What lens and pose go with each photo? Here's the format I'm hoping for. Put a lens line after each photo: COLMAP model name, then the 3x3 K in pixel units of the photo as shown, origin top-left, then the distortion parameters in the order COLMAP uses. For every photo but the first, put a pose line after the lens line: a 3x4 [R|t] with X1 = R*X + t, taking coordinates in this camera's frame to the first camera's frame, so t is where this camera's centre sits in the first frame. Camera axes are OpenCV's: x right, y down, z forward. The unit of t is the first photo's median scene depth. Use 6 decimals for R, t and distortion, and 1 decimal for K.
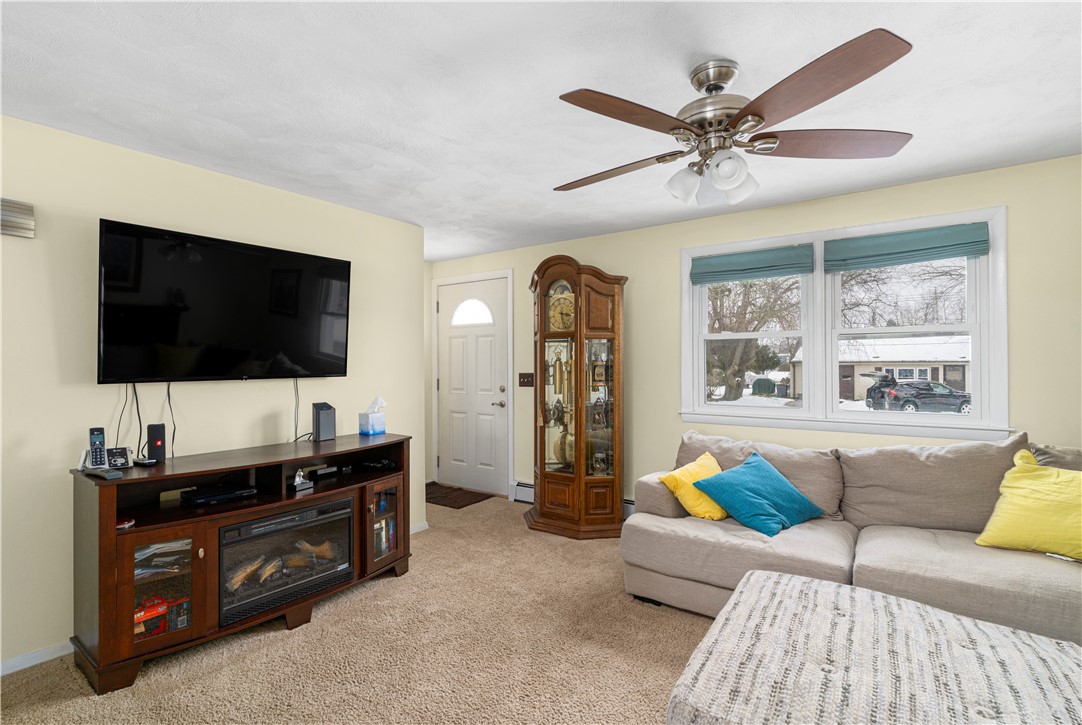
lens RADIAL K [[528.1, 0, 536.8], [0, 528.1, 361.1], [0, 0, 1]] dist [-0.003768, 0.000511]
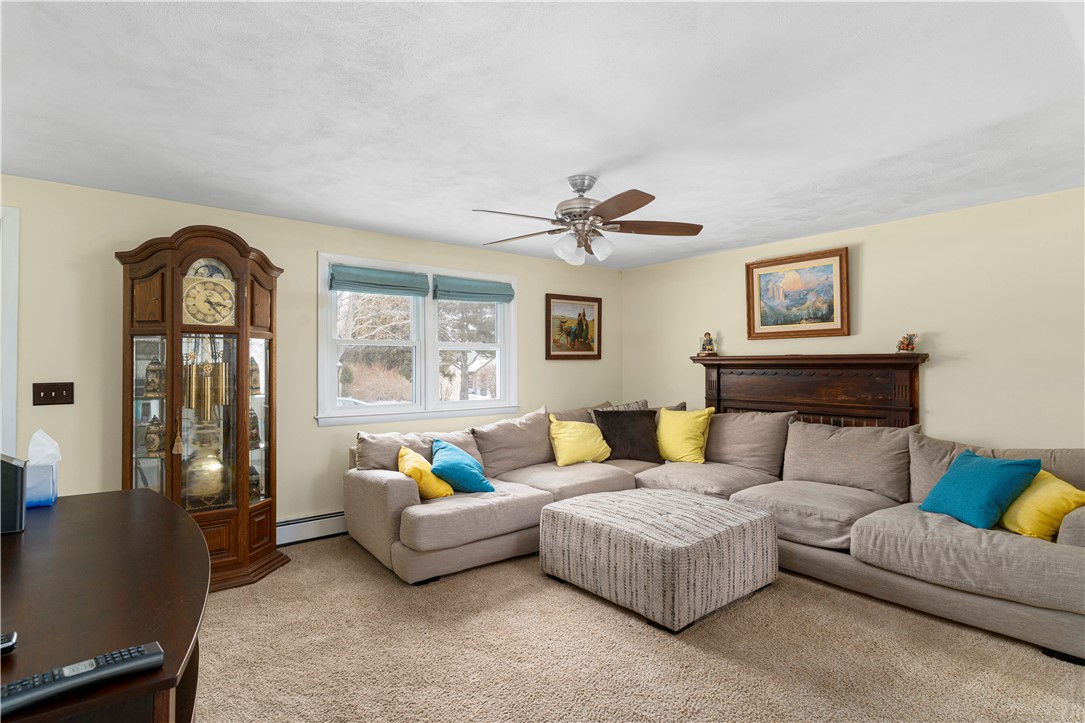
lens RADIAL K [[548.0, 0, 543.5], [0, 548.0, 363.1], [0, 0, 1]] dist [-0.019259, -0.000924]
pose [[0.248066, 0.005785, 0.968726, -0.755590], [-0.006575, 0.999969, -0.004288, -0.002639], [-0.968721, -0.005306, 0.248096, 0.427867]]
